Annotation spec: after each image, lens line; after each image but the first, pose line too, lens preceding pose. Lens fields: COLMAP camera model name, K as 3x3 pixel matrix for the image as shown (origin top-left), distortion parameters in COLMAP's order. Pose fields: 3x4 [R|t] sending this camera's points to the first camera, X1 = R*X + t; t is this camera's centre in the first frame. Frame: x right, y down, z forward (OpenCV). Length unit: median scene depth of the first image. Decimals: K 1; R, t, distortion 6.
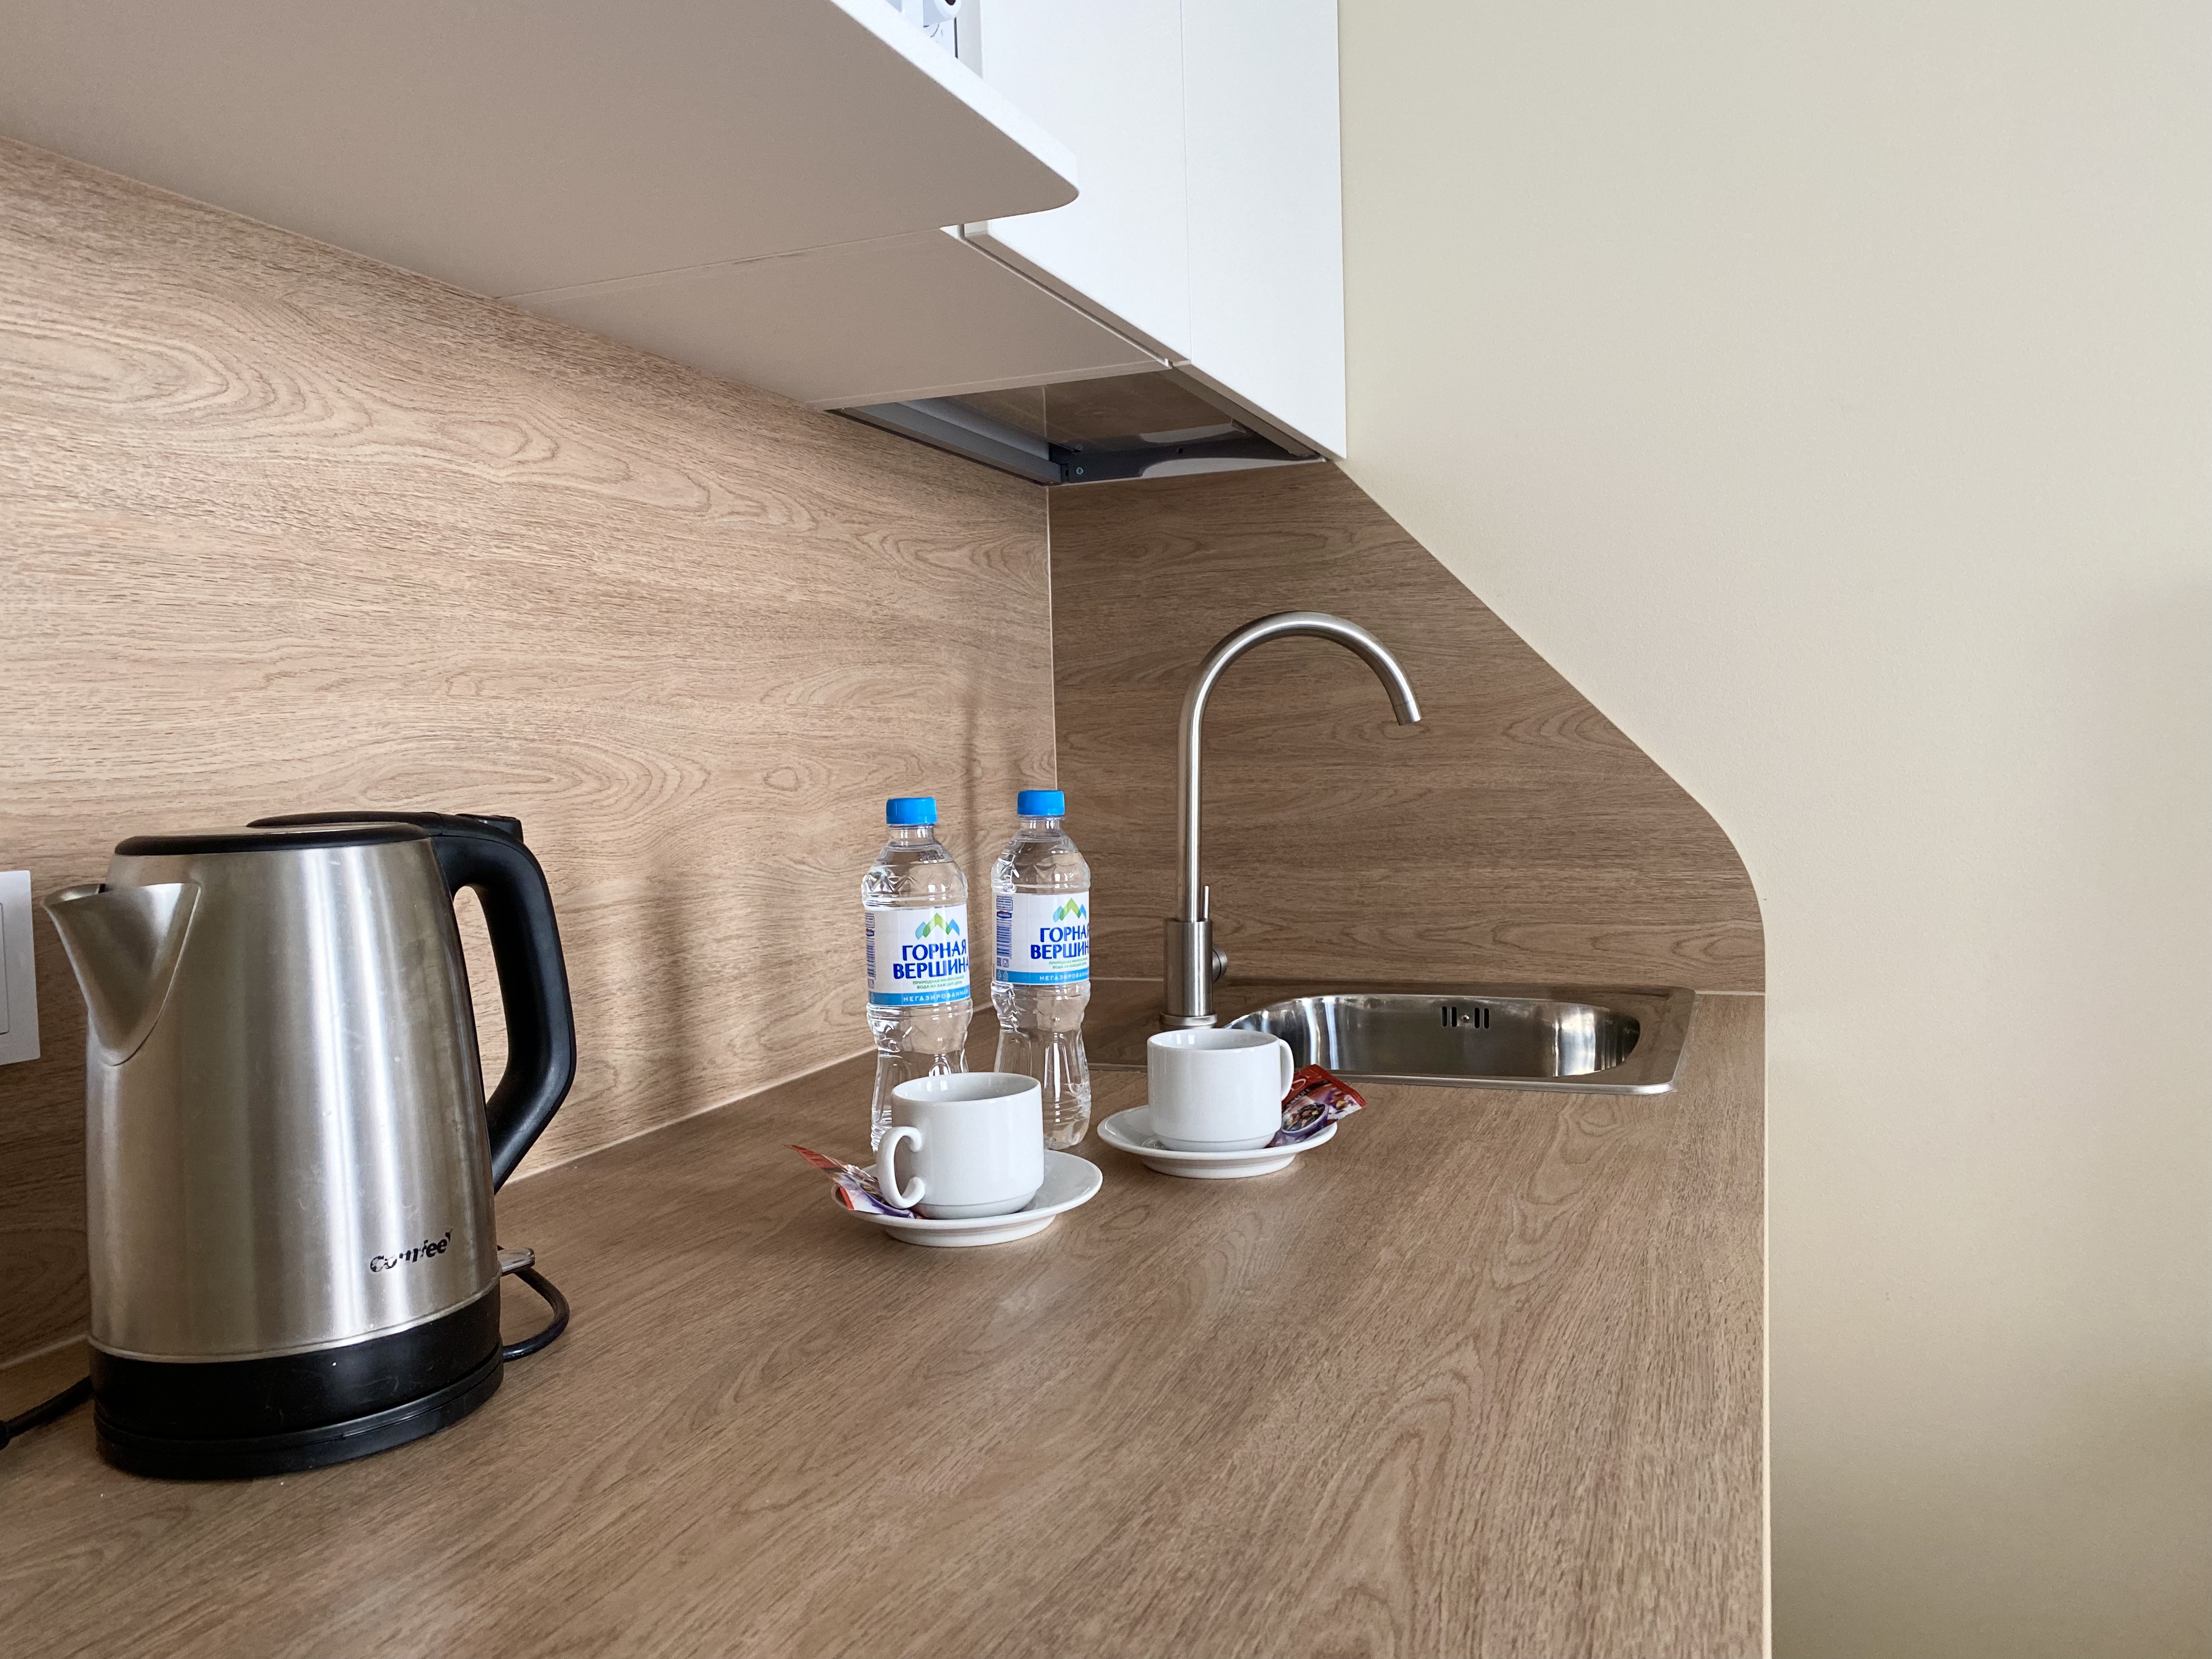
lens RADIAL K [[1698.0, 0, 1106.0], [0, 1698.0, 829.5], [0, 0, 1]] dist [0.050231, -0.061063]
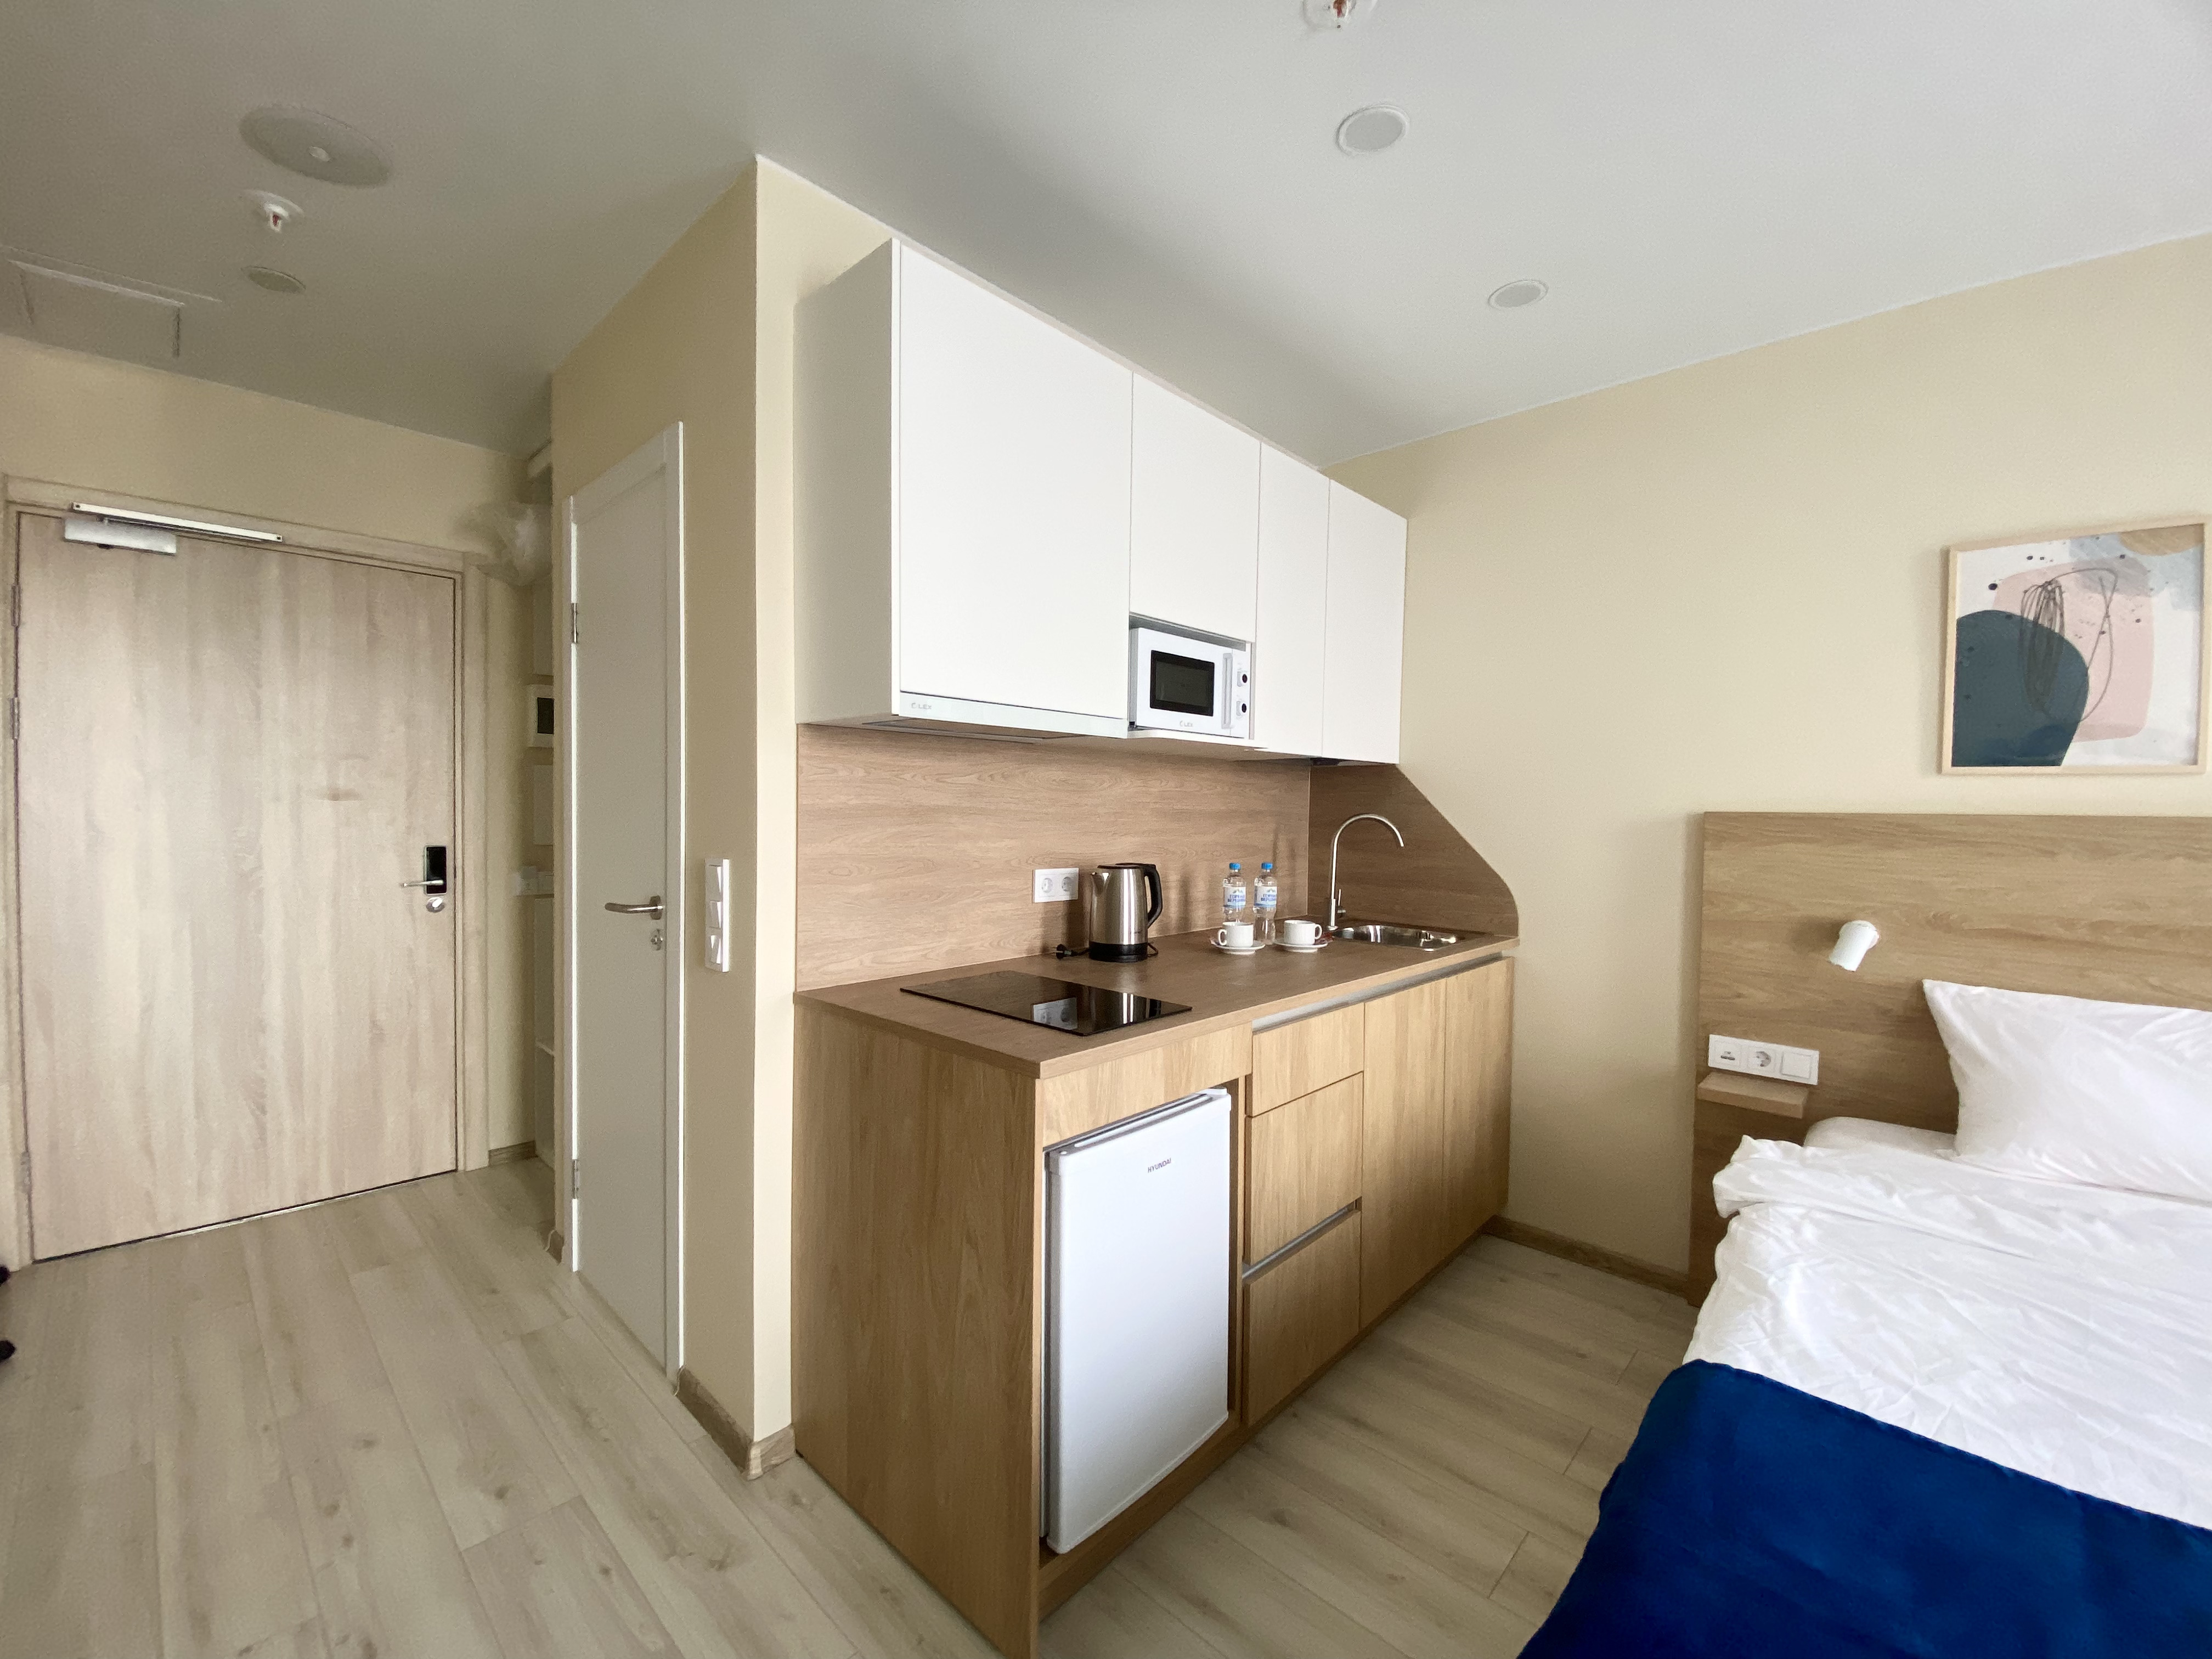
lens RADIAL K [[886.3, 0, 1094.3], [0, 886.3, 824.9], [0, 0, 1]] dist [0.030047, -0.024365]
pose [[0.920429, 0.053986, -0.387164, 0.385349], [-0.064017, 0.997863, -0.013050, -0.055946], [0.385633, 0.036797, 0.921918, -1.150462]]
